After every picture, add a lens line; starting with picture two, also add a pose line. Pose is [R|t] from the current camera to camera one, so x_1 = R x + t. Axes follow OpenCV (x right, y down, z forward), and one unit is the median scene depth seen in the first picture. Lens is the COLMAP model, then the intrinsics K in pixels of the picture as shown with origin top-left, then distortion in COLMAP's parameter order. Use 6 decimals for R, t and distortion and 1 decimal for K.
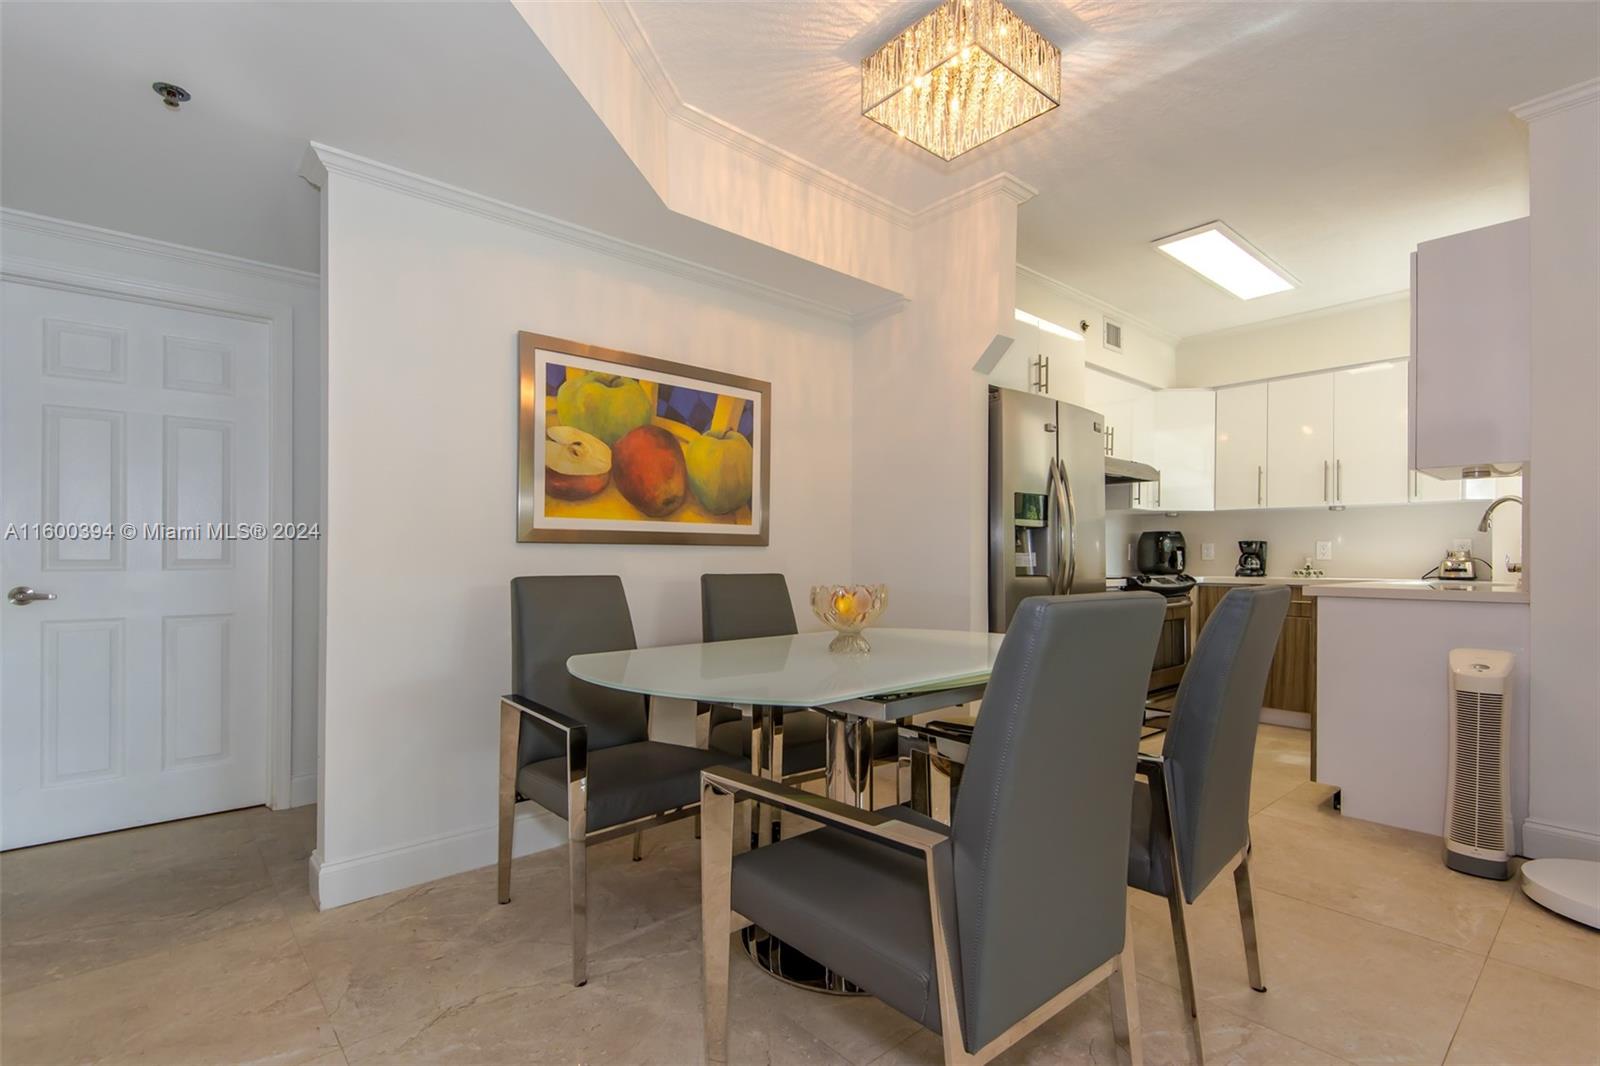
lens RADIAL K [[734.9, 0, 824.5], [0, 734.9, 555.9], [0, 0, 1]] dist [0.025397, -0.011112]
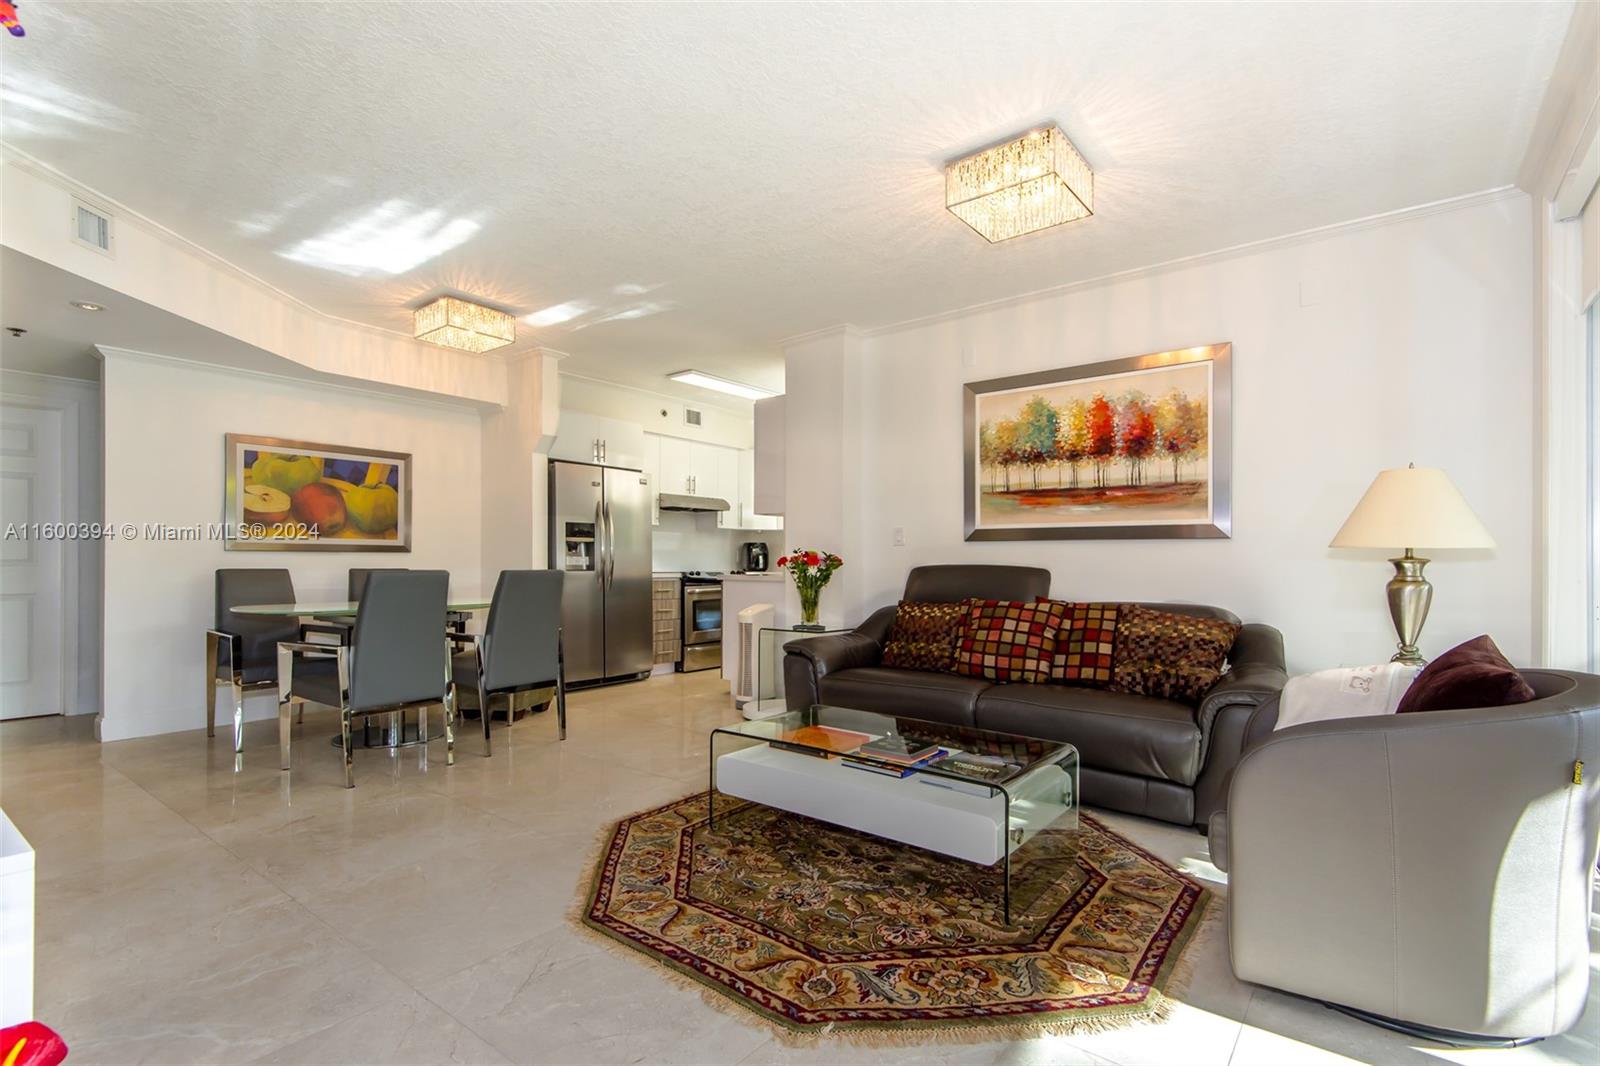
lens RADIAL K [[734.9, 0, 820.0], [0, 734.9, 559.4], [0, 0, 1]] dist [0.025397, -0.011112]
pose [[0.982953, 0.002030, 0.183847, 0.549864], [-0.001834, 0.999998, -0.001239, 0.003092], [-0.183849, 0.000881, 0.982954, -0.849678]]
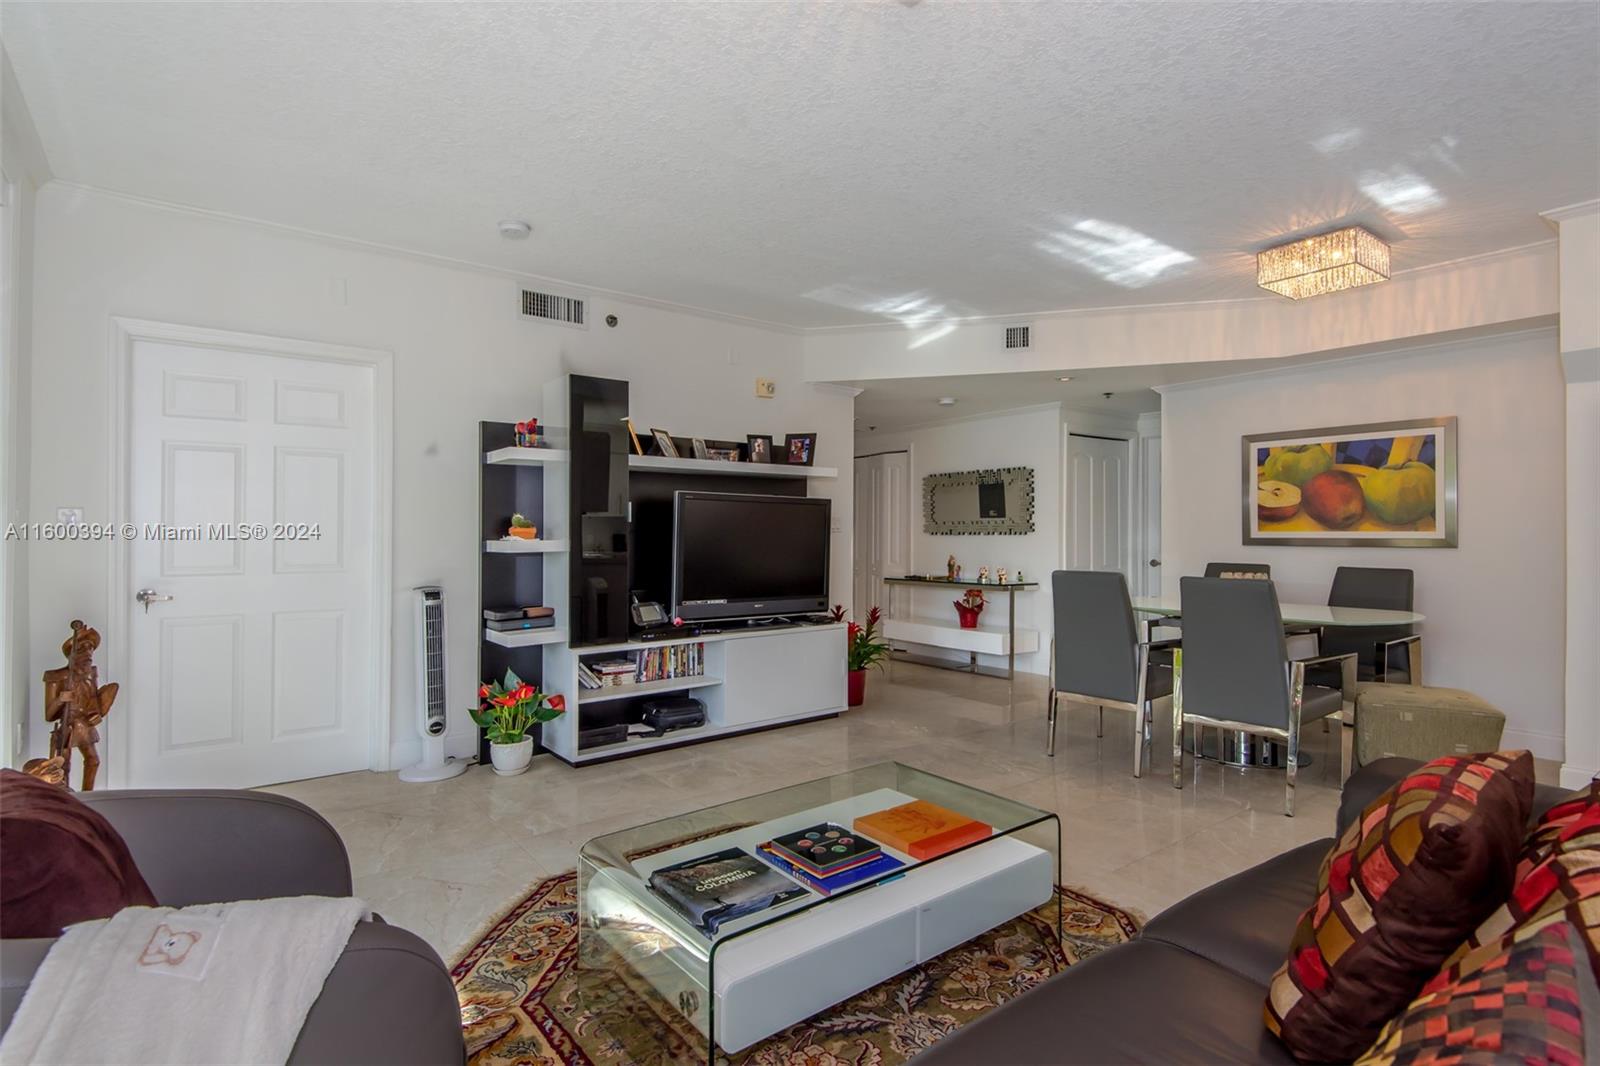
lens RADIAL K [[788.1, 0, 756.3], [0, 788.1, 537.6], [0, 0, 1]] dist [0.011075, -0.007559]
pose [[-0.111766, 0.003490, -0.993728, 1.442611], [0.002586, 0.999991, 0.003221, -0.039287], [0.993731, -0.002209, -0.111774, -0.023672]]
